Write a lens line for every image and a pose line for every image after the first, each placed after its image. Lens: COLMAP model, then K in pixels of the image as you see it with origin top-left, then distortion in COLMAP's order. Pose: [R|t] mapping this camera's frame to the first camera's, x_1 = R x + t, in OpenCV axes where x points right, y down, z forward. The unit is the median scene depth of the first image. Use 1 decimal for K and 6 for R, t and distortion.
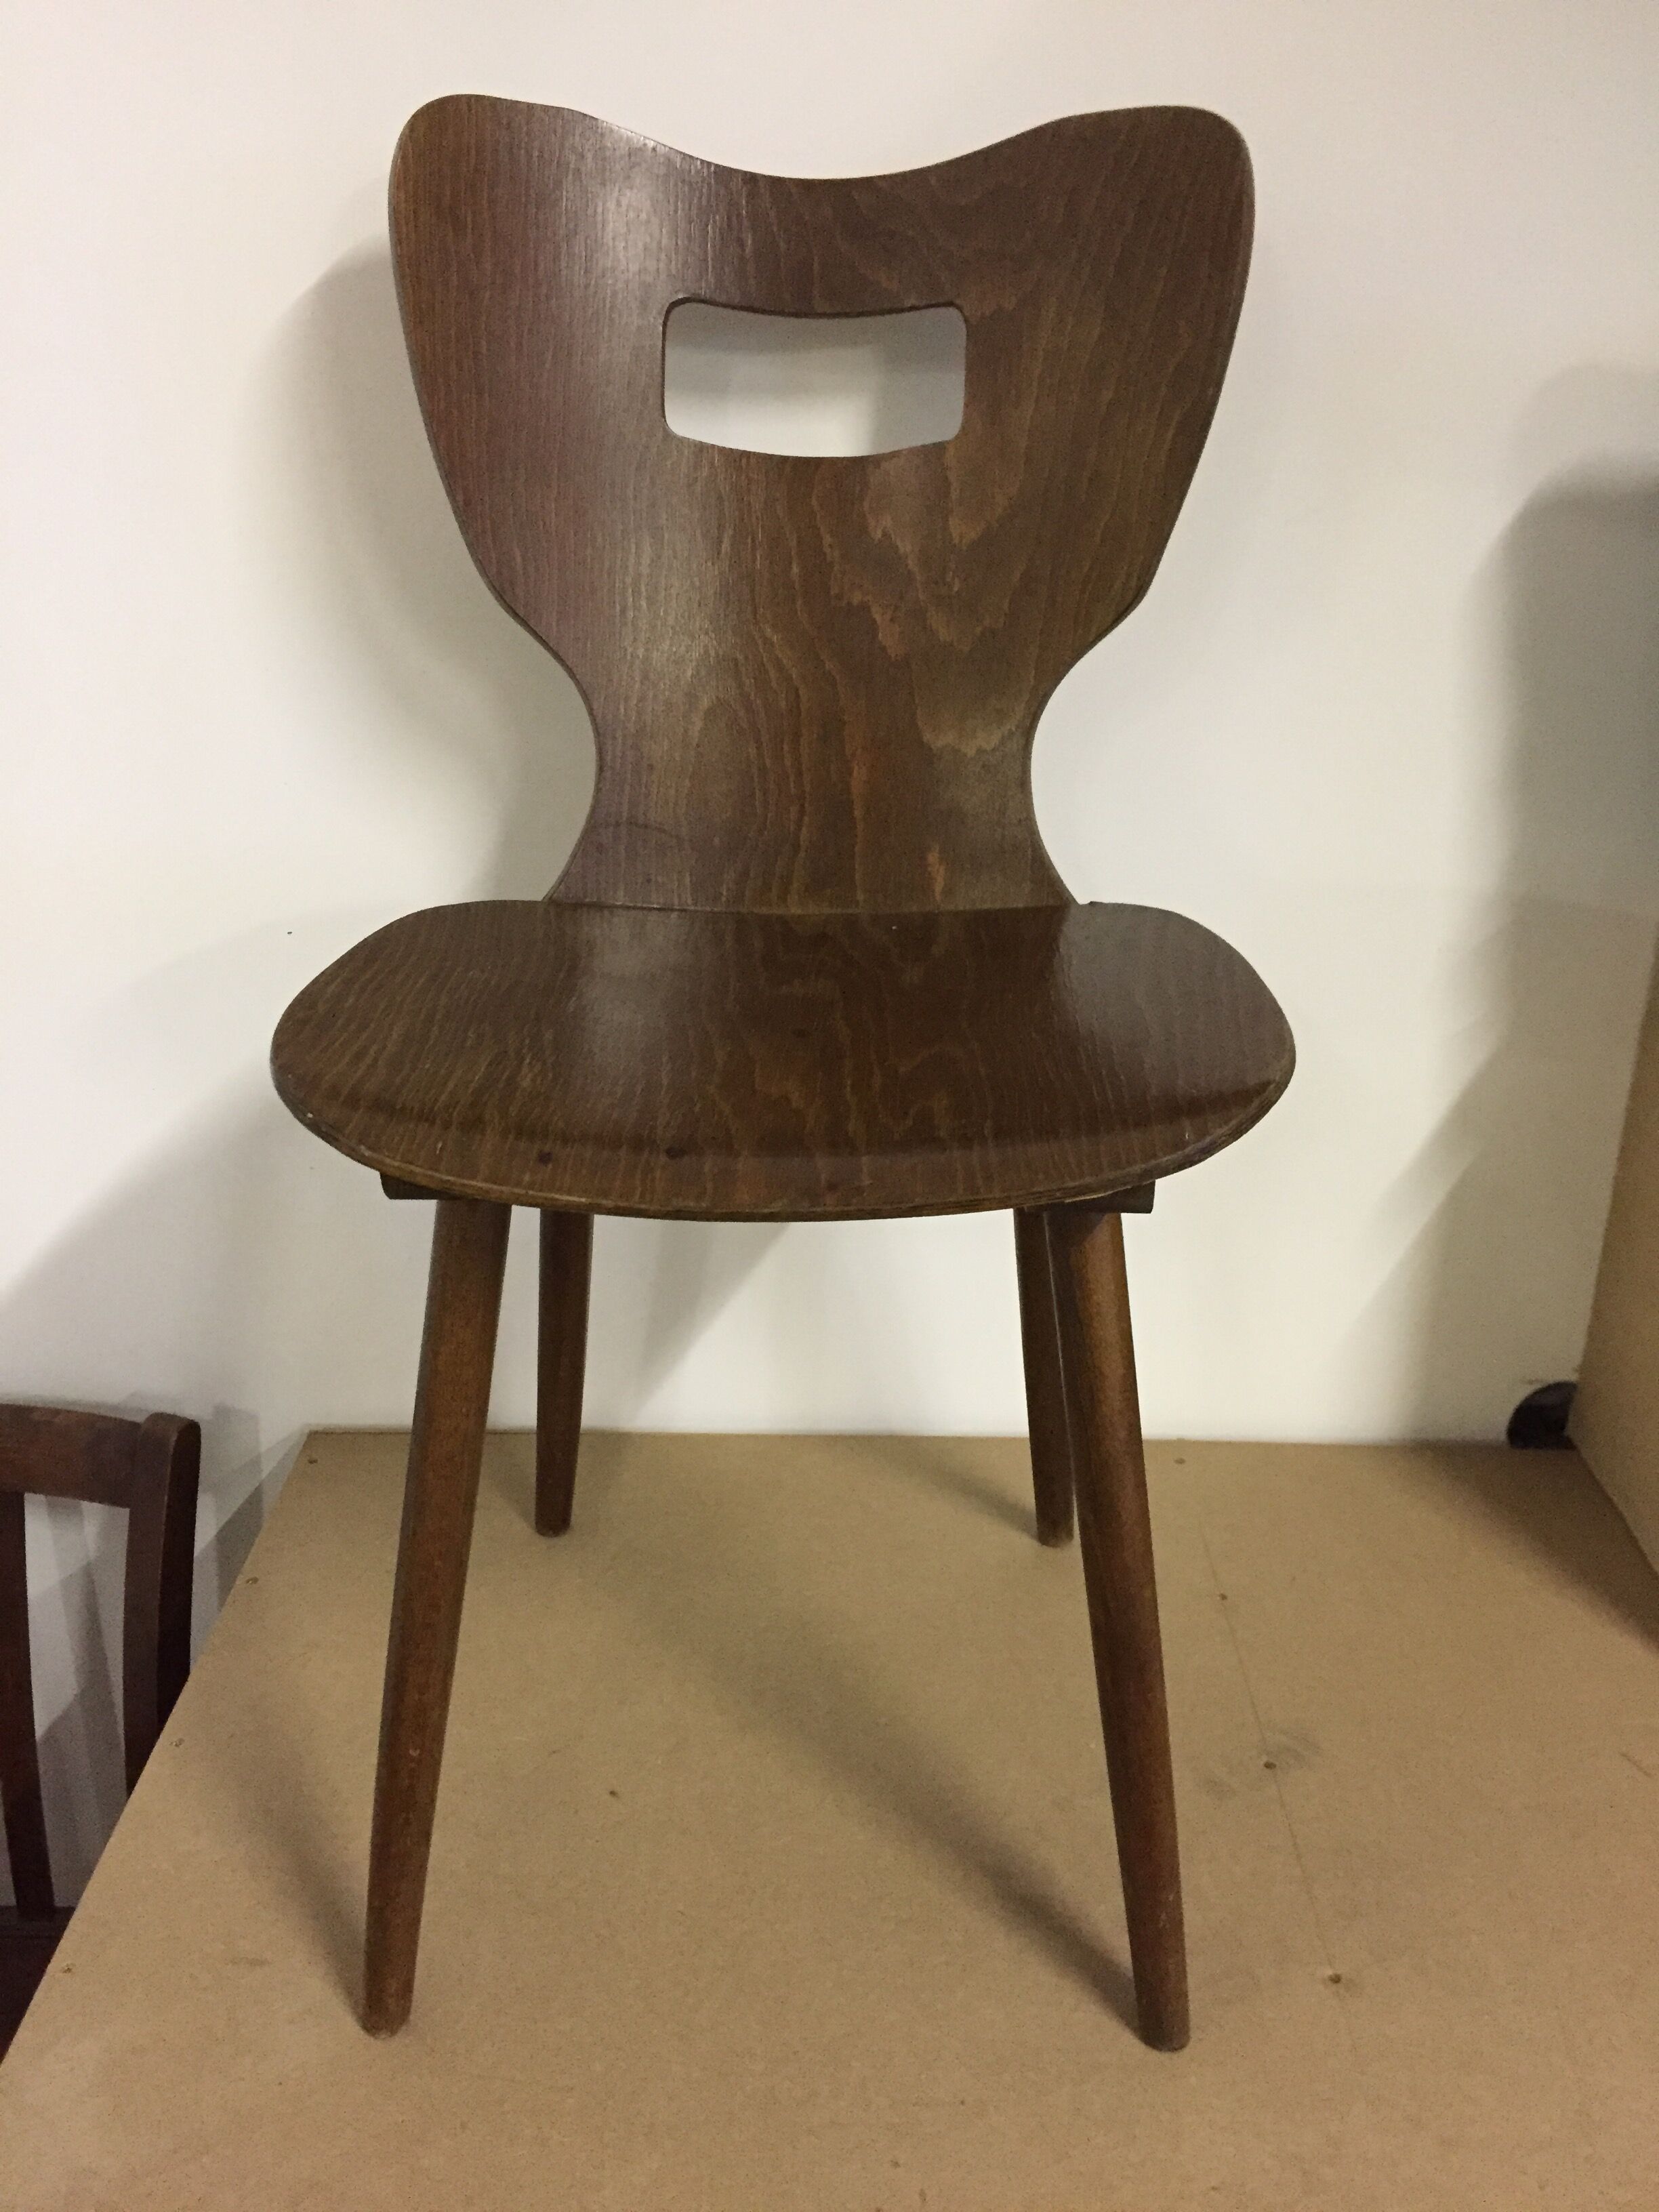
lens RADIAL K [[1857.2, 0, 779.8], [0, 1857.2, 1096.4], [0, 0, 1]] dist [-0.003924, 0.004539]
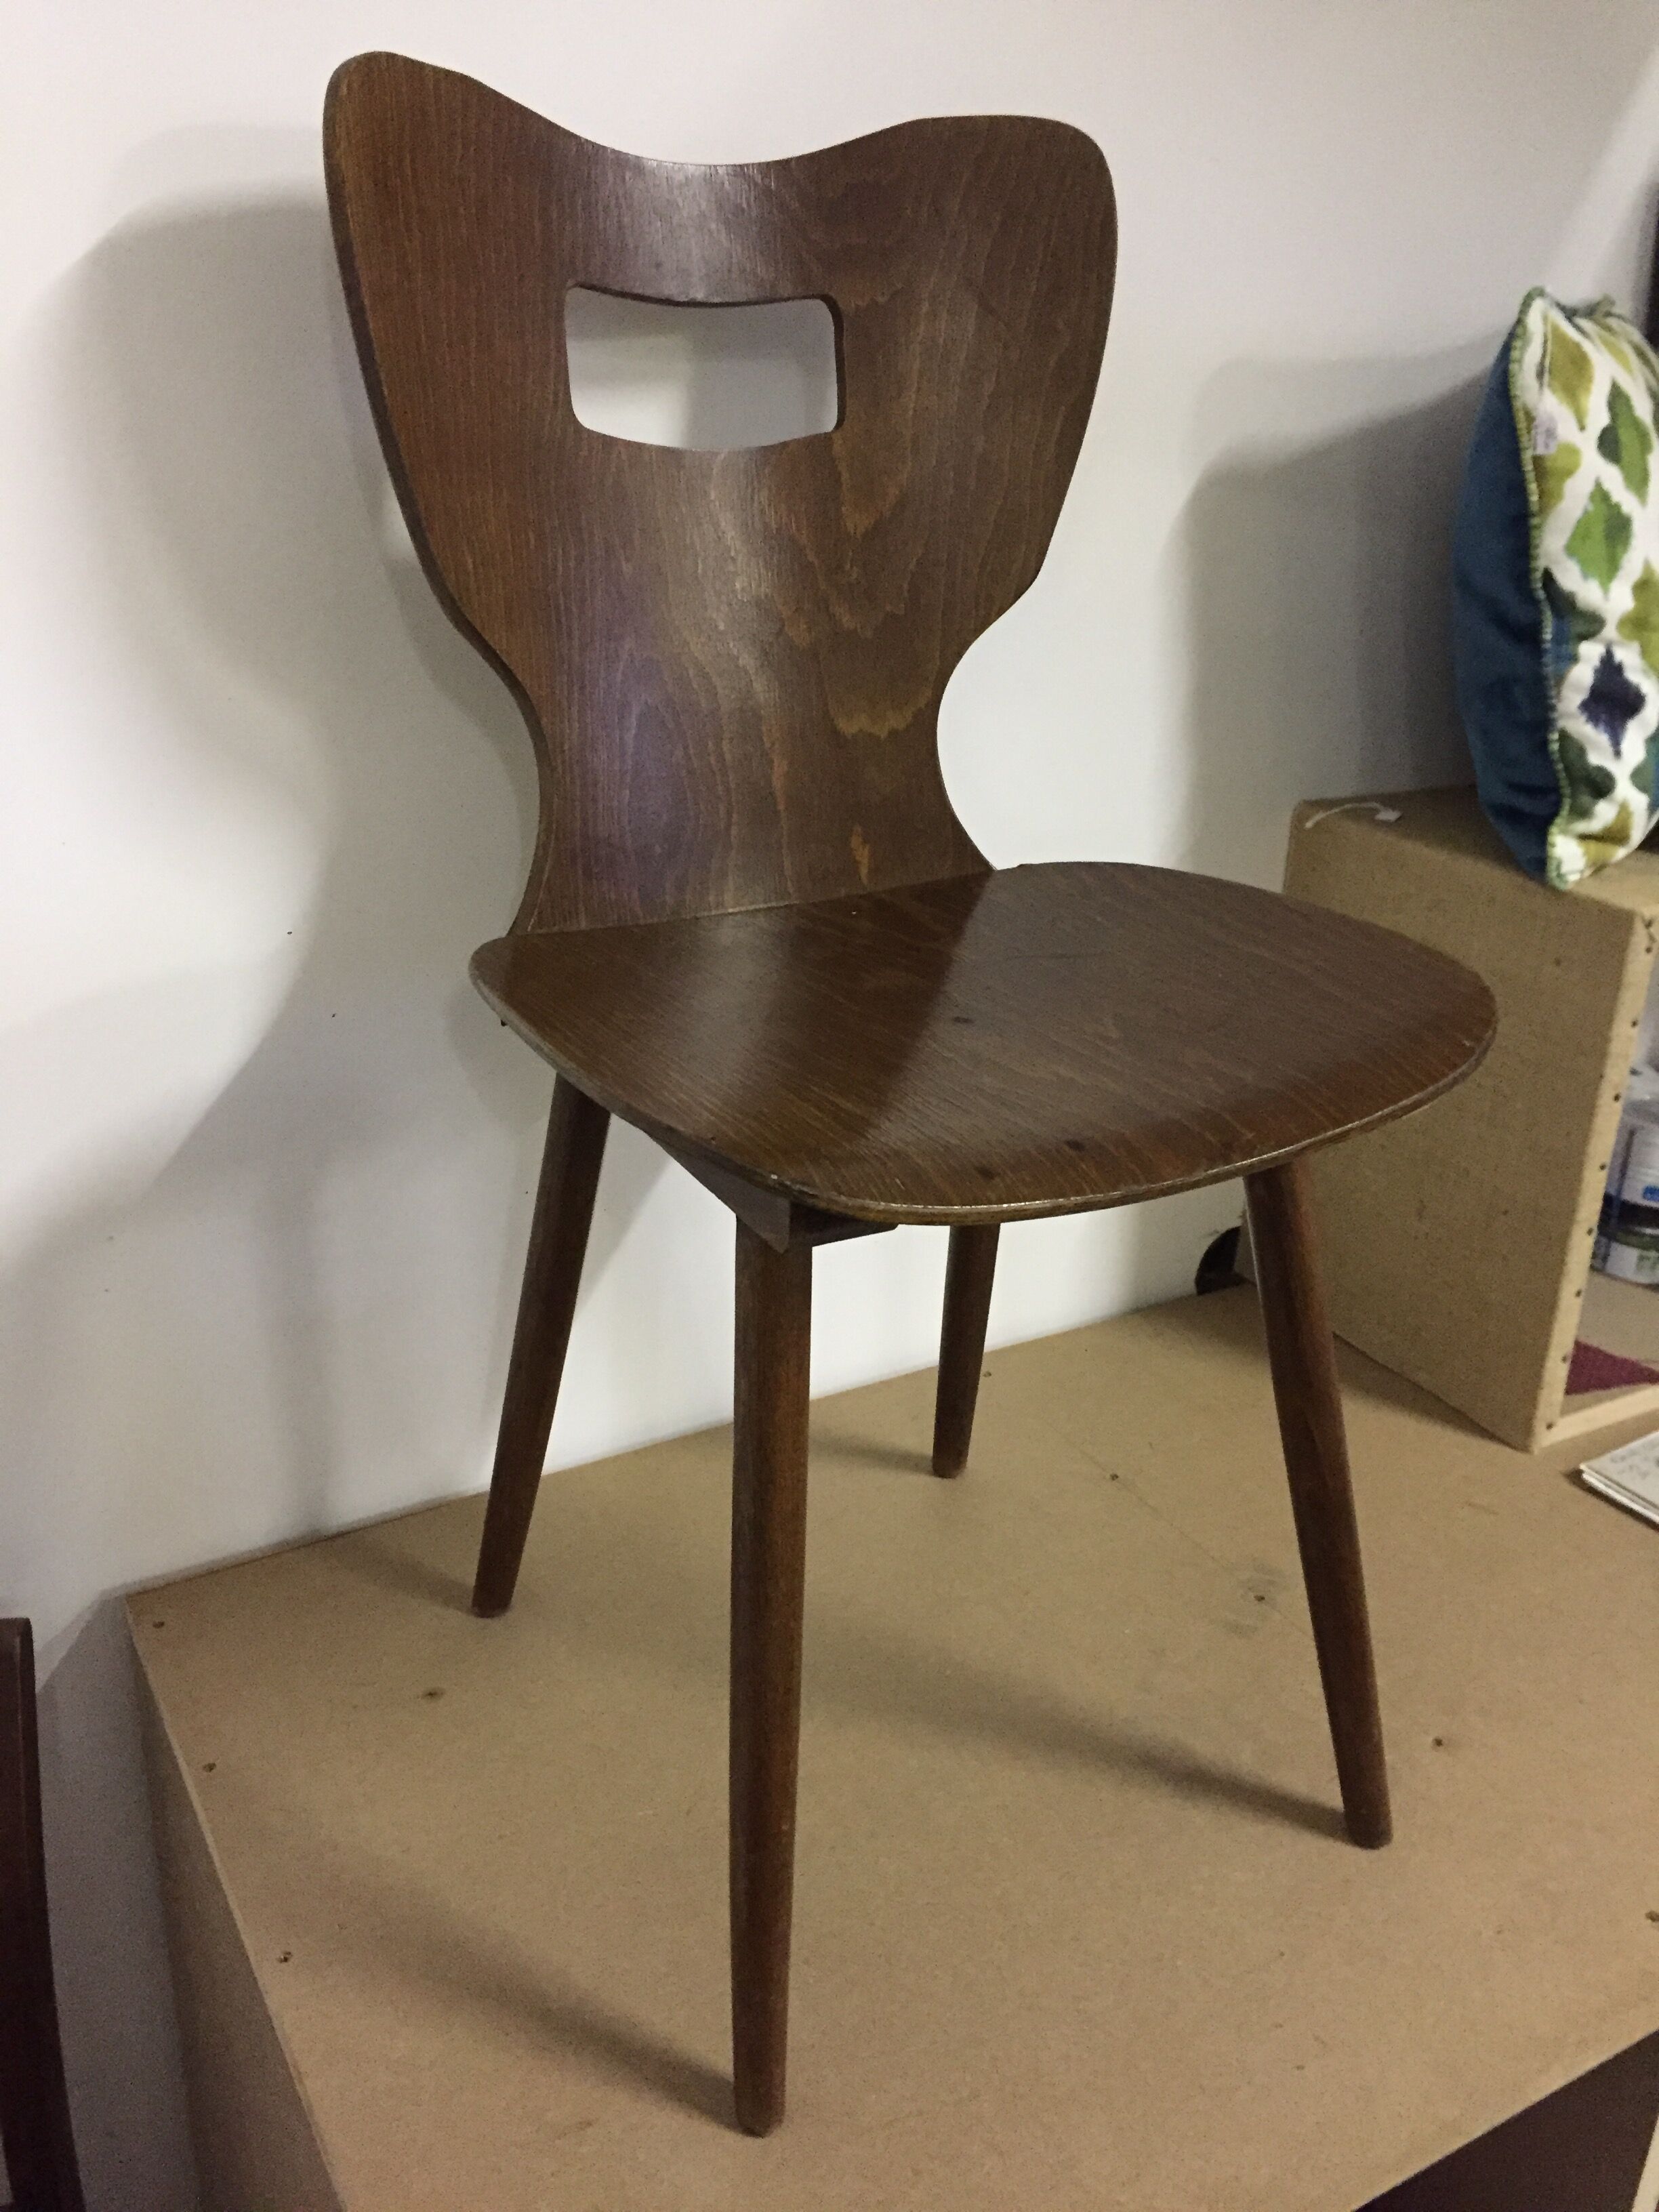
lens RADIAL K [[1868.4, 0, 778.2], [0, 1868.4, 1106.9], [0, 0, 1]] dist [0.004100, -0.011184]
pose [[0.870073, -0.177764, 0.459753, -0.432501], [0.167913, 0.983811, 0.062620, -0.053653], [-0.463441, 0.022715, 0.885836, 0.105938]]
